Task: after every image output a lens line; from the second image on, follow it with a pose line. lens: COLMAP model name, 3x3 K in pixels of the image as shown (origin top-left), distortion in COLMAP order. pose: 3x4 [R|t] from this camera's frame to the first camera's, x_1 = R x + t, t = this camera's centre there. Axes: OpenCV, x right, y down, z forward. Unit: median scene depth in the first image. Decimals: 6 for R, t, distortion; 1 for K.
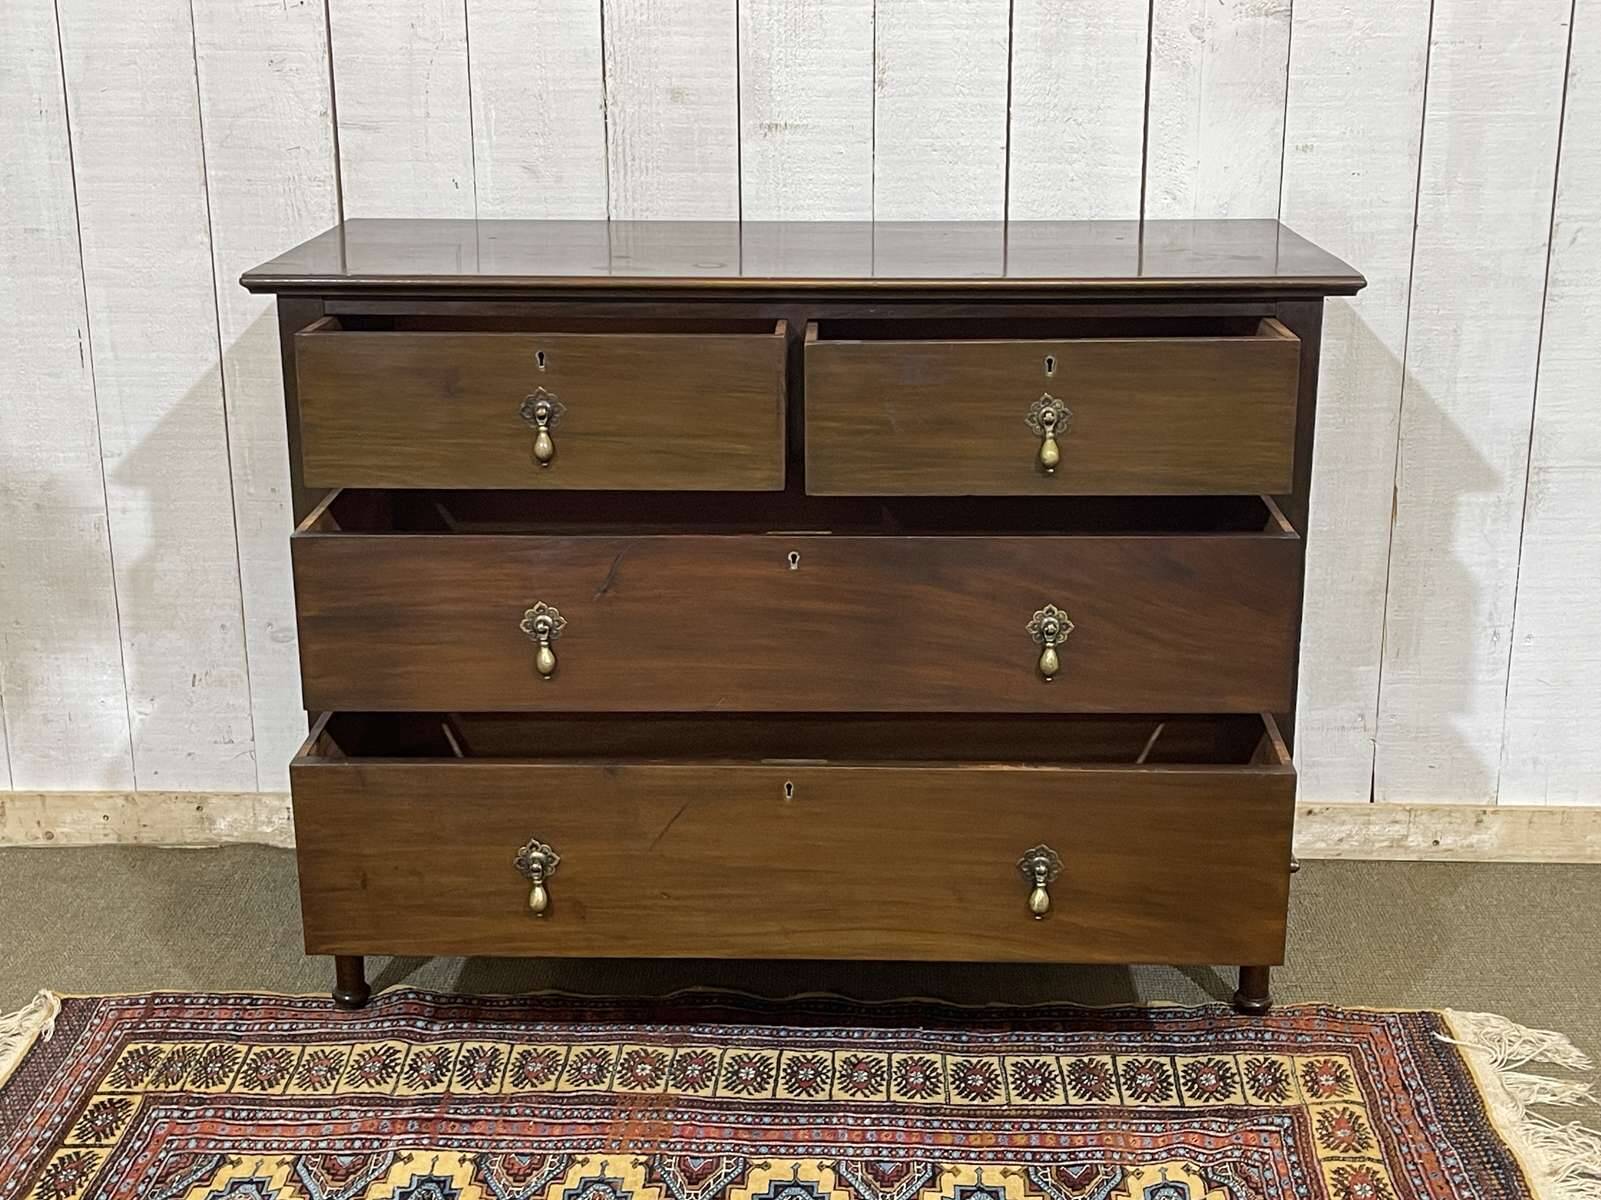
lens RADIAL K [[2166.0, 0, 800.5], [0, 2166.0, 600.0], [0, 0, 1]] dist [0.138874, -0.470054]
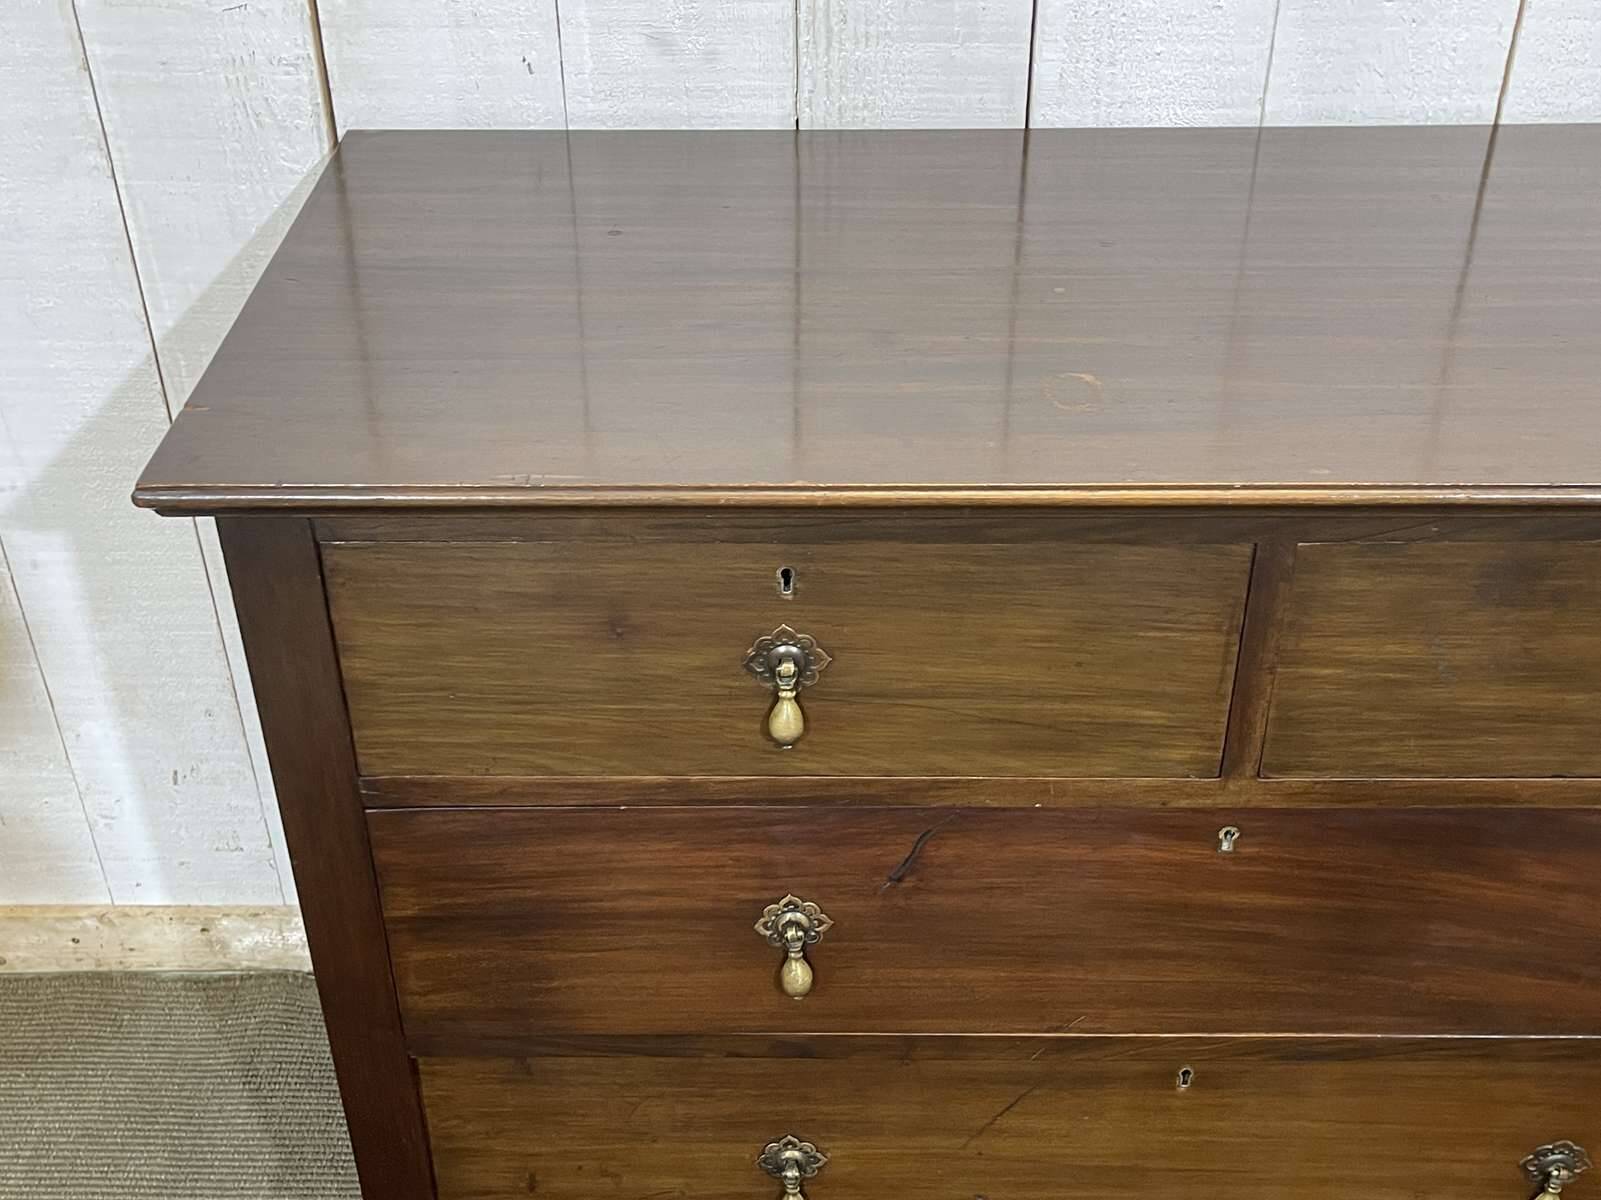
lens RADIAL K [[1827.5, 0, 789.2], [0, 1827.5, 600.3], [0, 0, 1]] dist [0.050808, -0.065439]
pose [[0.999898, -0.013069, 0.005735, -0.108358], [0.010669, 0.951391, 0.307801, -0.233996], [-0.009479, -0.307708, 0.951434, 0.574357]]
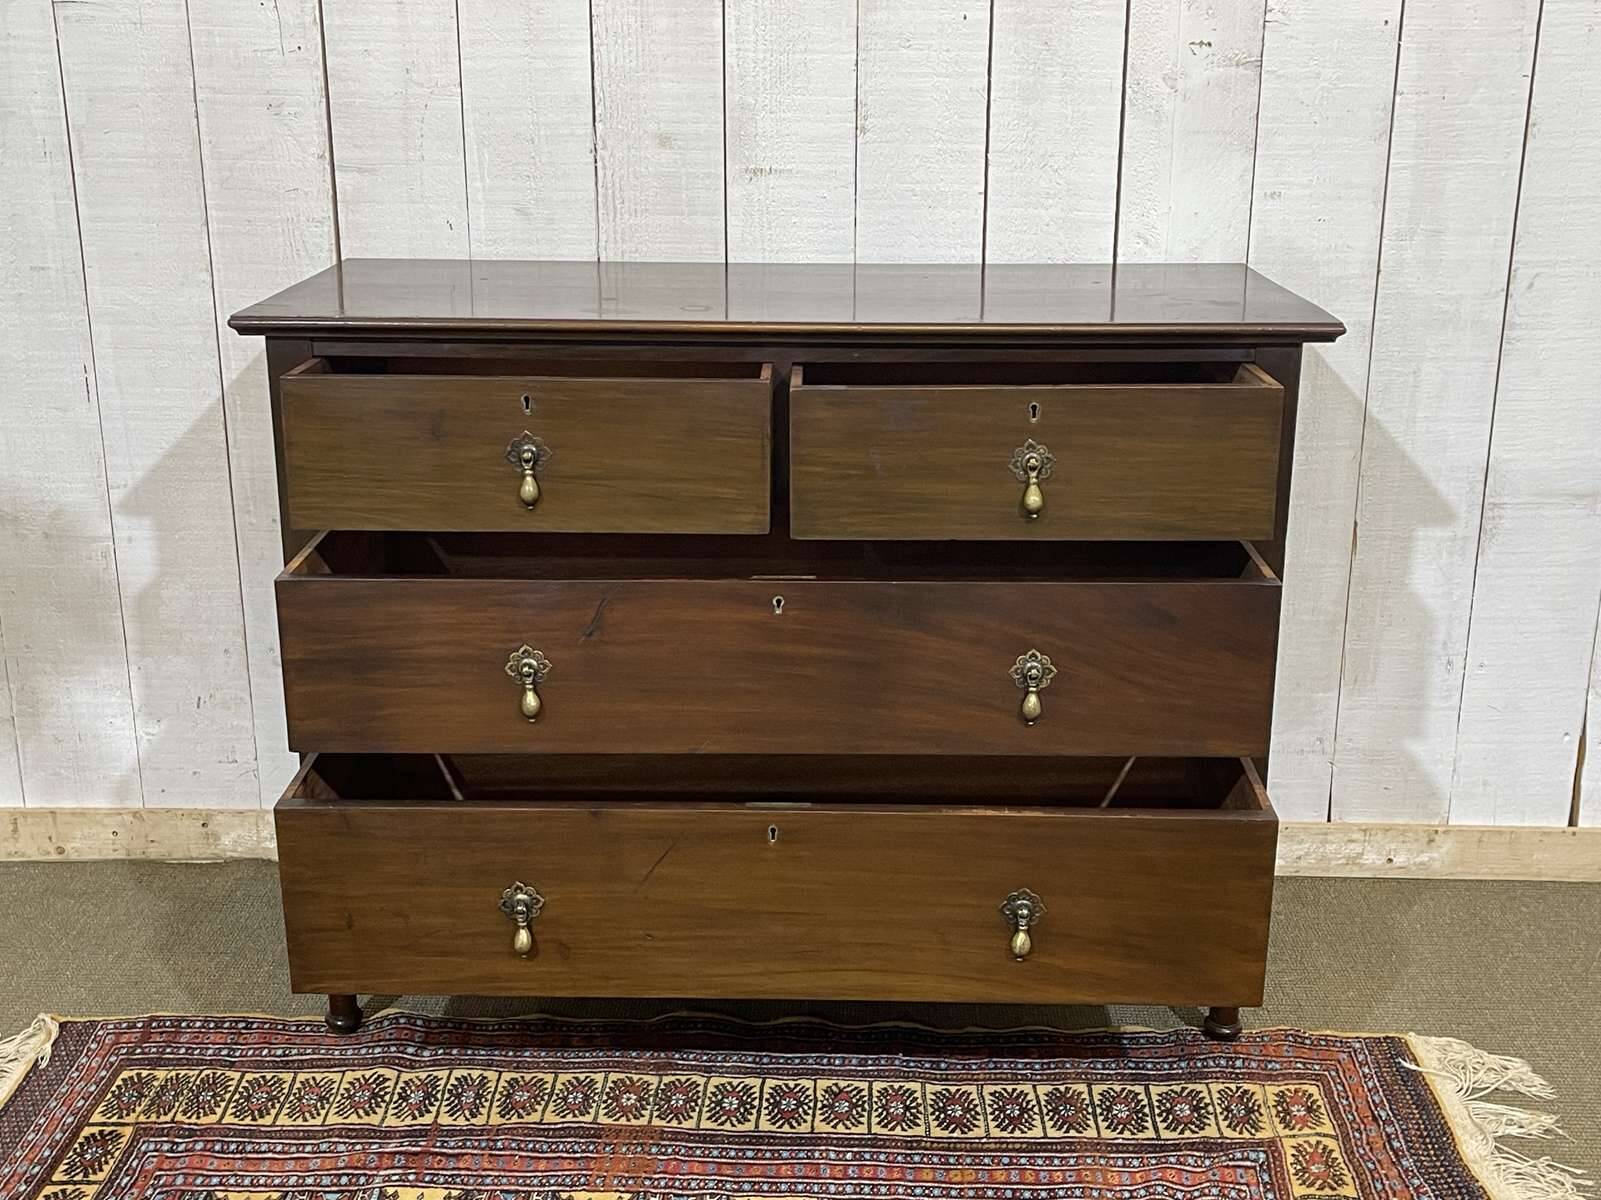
lens RADIAL K [[1893.3, 0, 798.7], [0, 1893.3, 602.0], [0, 0, 1]] dist [0.070456, -0.153157]
pose [[0.999942, 0.002924, 0.010371, -0.002526], [-0.003028, 0.999945, 0.010053, -0.025746], [-0.010341, -0.010084, 0.999896, 0.112897]]
